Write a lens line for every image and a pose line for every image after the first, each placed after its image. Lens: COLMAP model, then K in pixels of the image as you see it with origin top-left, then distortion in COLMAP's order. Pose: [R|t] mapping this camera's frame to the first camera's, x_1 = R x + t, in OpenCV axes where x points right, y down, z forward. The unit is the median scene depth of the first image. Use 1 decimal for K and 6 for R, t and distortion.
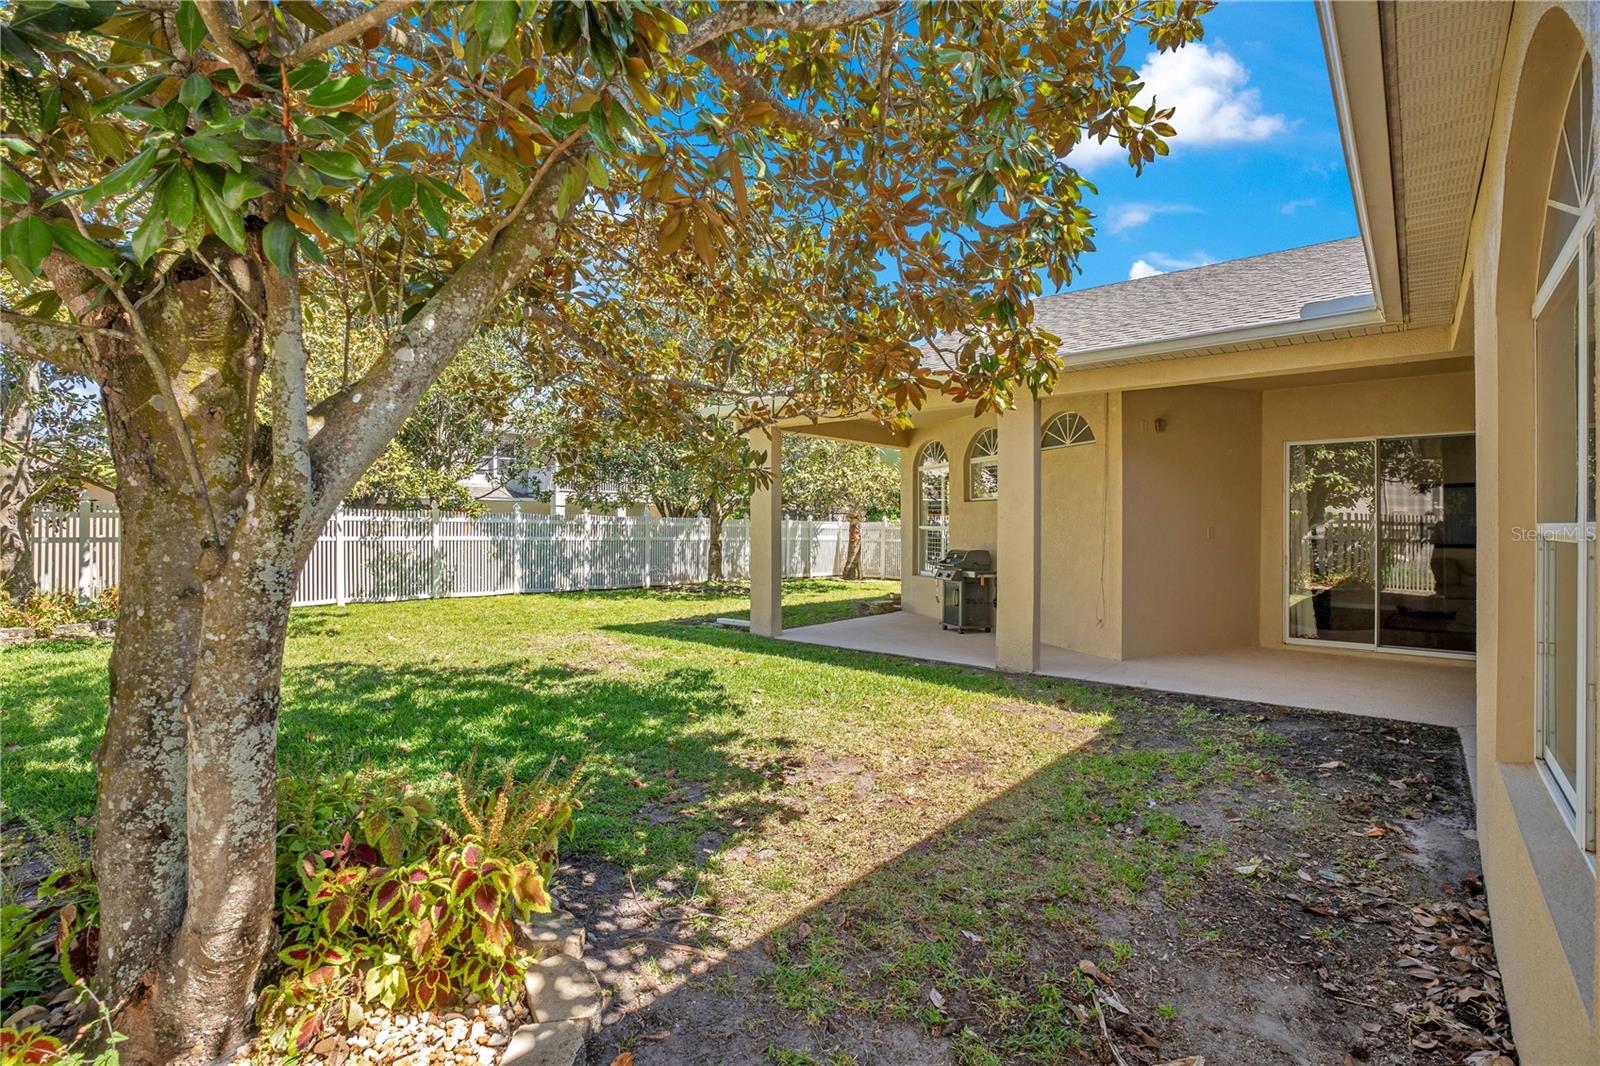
lens RADIAL K [[714.9, 0, 800.0], [0, 714.9, 533.0], [0, 0, 1]] dist [-0.000747, -0.000029]
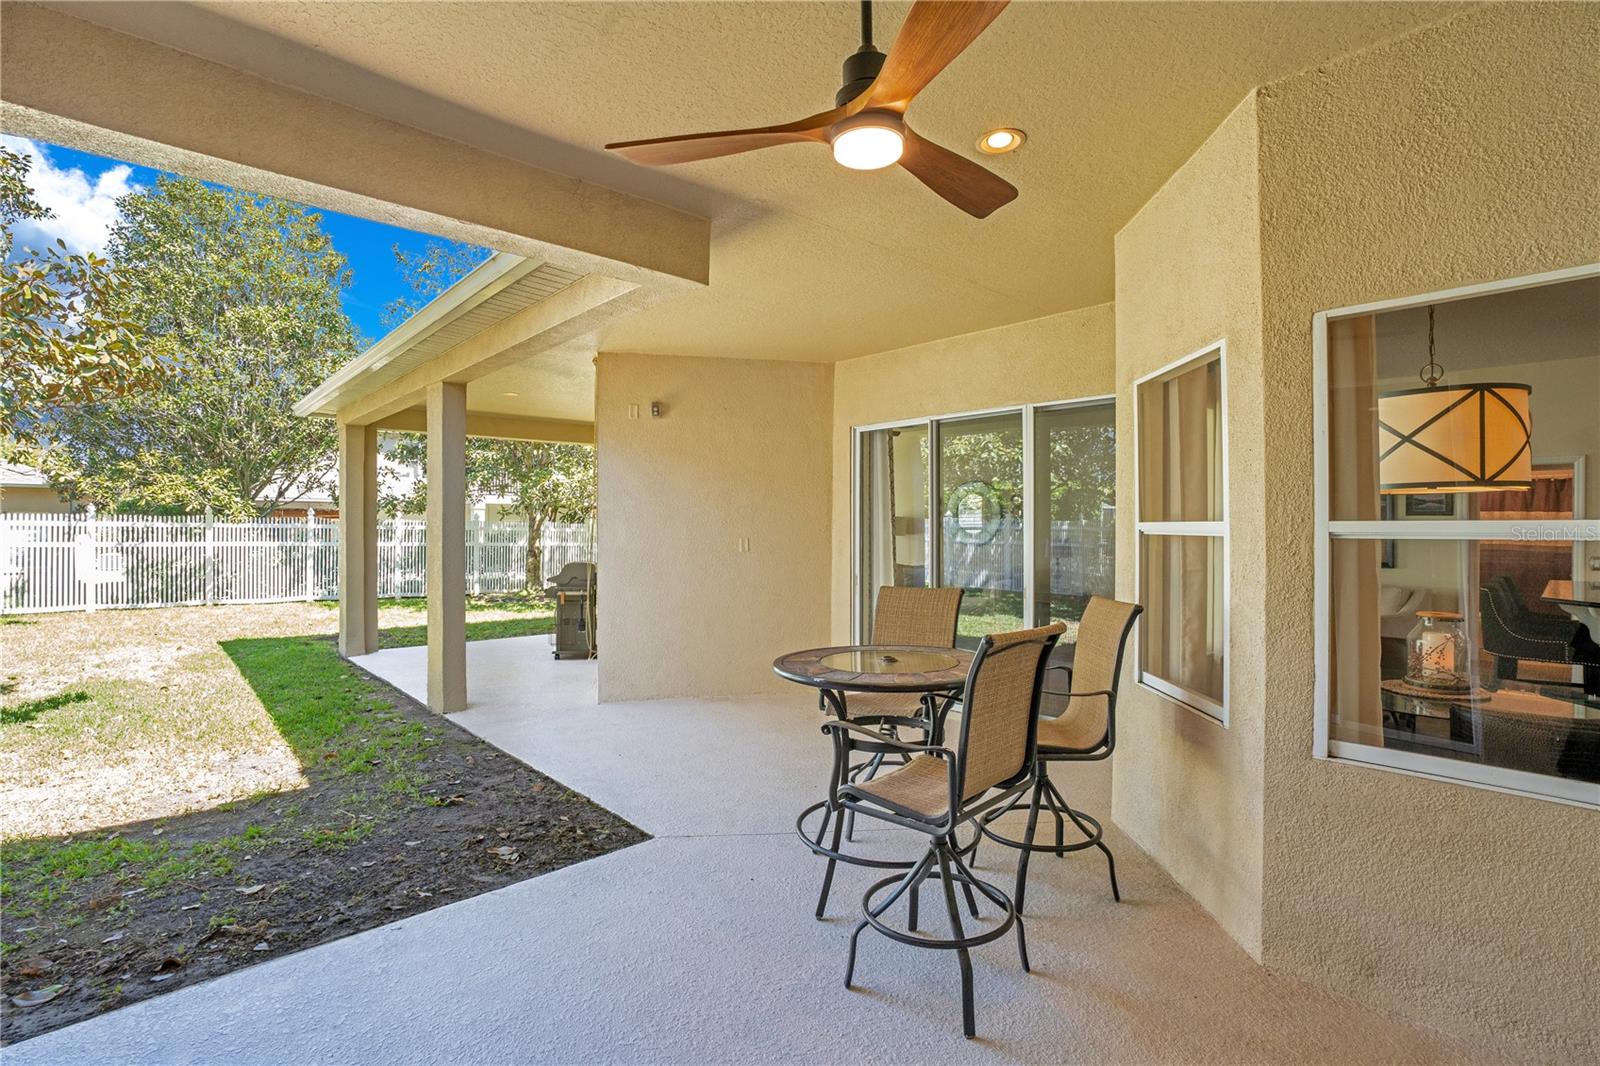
lens RADIAL K [[714.9, 0, 800.0], [0, 714.9, 533.0], [0, 0, 1]] dist [-0.000747, -0.000029]
pose [[0.989674, 0.003487, -0.143296, 0.414653], [-0.003697, 0.999992, -0.001203, -0.009568], [0.143291, 0.001720, 0.989679, 0.137605]]
